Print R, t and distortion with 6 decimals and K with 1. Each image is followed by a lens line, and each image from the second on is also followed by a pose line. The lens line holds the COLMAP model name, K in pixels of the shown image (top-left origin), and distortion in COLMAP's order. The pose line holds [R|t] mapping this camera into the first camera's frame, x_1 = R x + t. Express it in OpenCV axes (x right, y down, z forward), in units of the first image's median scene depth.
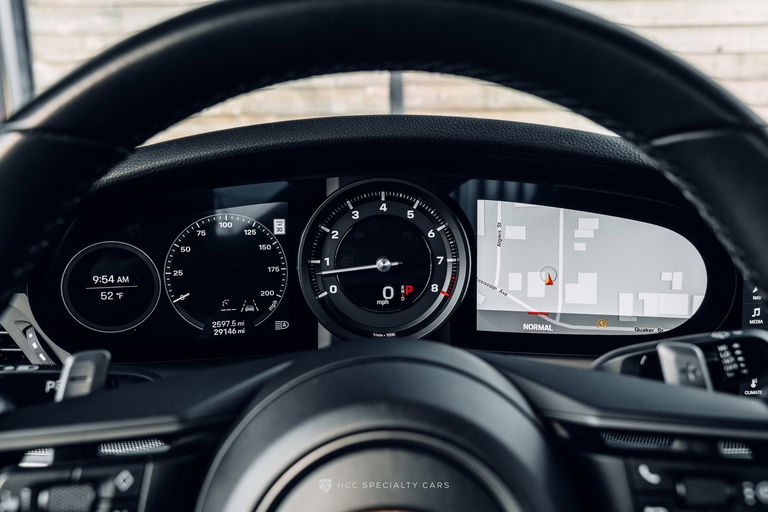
lens RADIAL K [[627.5, 0, 381.3], [0, 627.5, 254.8], [0, 0, 1]] dist [0.000439, -0.028686]
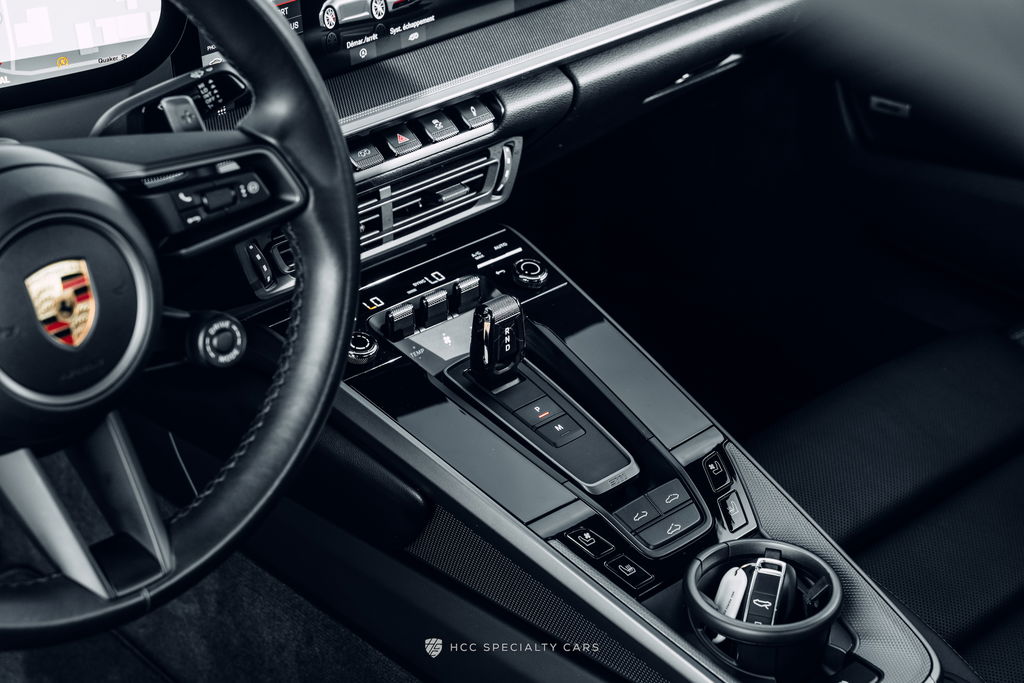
lens RADIAL K [[1987.7, 0, 512.3], [0, 1987.7, 342.5], [0, 0, 1]] dist [0.078333, 0.000000]
pose [[0.740961, -0.321546, 0.589563, -1.435579], [0.094000, 0.918934, 0.383045, -0.812988], [-0.664937, -0.228402, 0.711120, -2.243405]]
